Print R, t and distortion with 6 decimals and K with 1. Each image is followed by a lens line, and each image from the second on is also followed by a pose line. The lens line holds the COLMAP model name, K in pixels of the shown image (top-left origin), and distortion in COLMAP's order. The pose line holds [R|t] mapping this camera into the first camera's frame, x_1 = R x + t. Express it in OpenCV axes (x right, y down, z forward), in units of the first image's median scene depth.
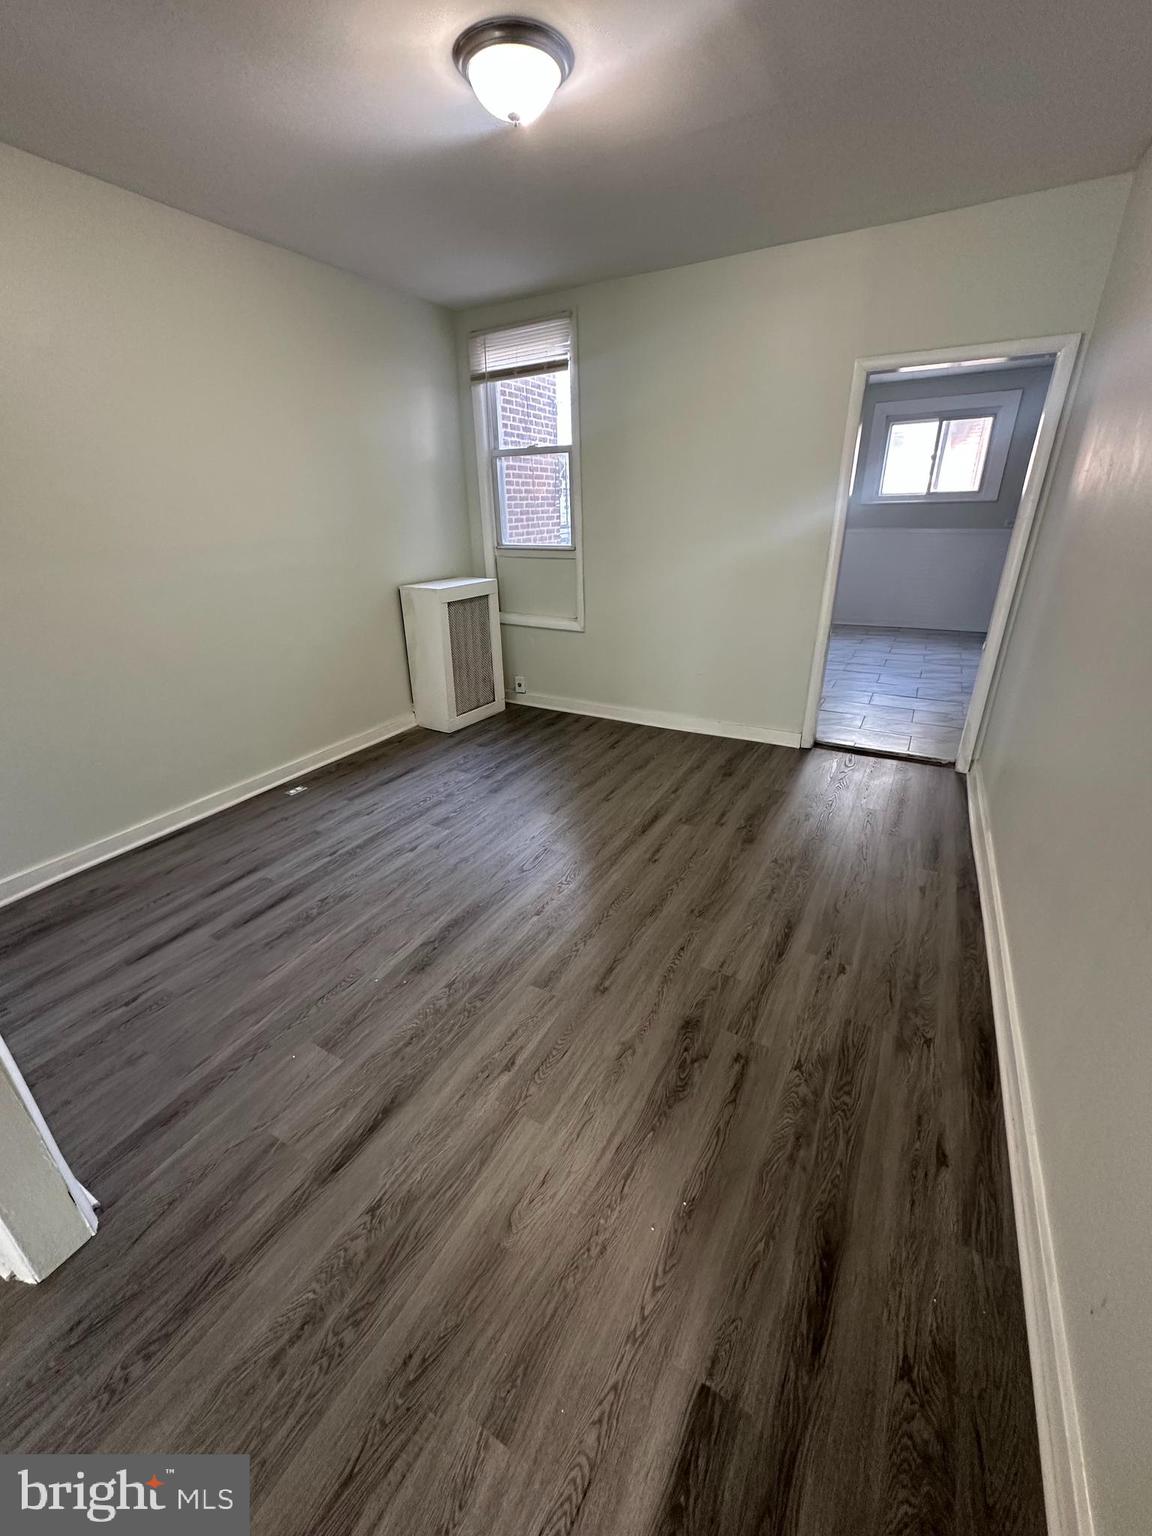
lens RADIAL K [[611.4, 0, 576.0], [0, 611.4, 768.0], [0, 0, 1]] dist [-0.004494, 0.000978]
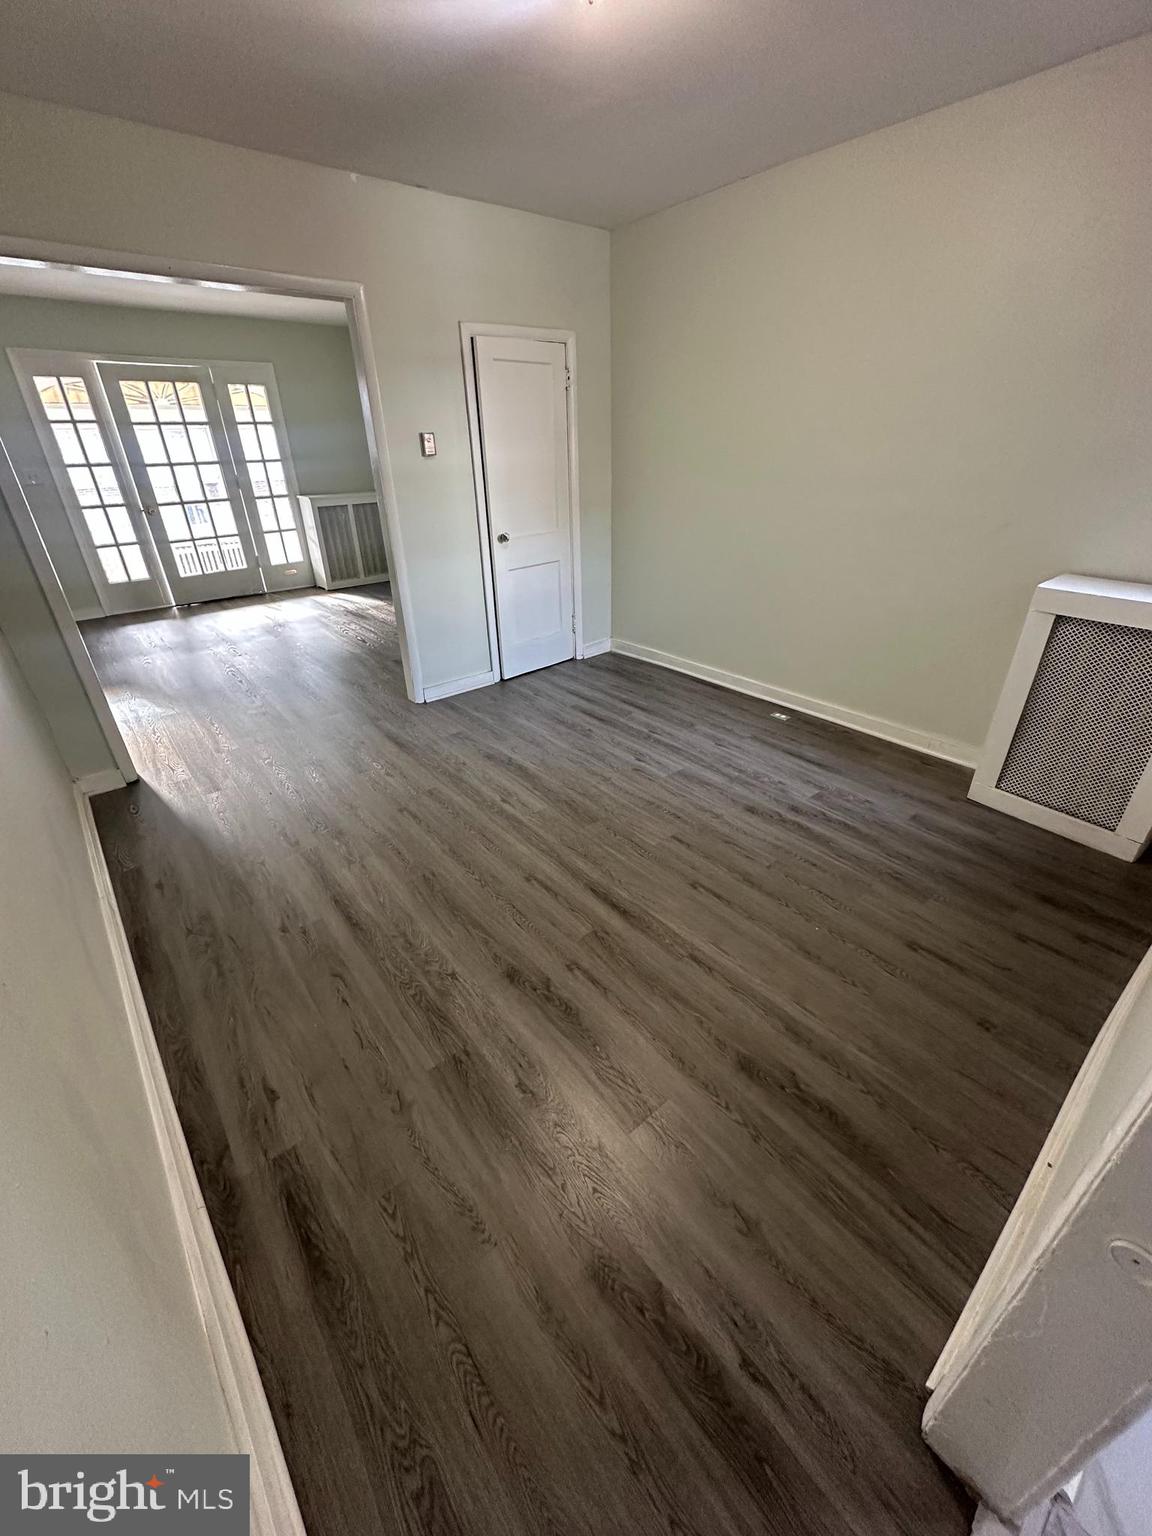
lens RADIAL K [[611.4, 0, 576.0], [0, 611.4, 768.0], [0, 0, 1]] dist [-0.004494, 0.000978]
pose [[-0.361494, 0.465831, -0.807666, 0.625588], [-0.347953, 0.736263, 0.580384, -0.423600], [0.865015, 0.490835, -0.104067, 0.905424]]
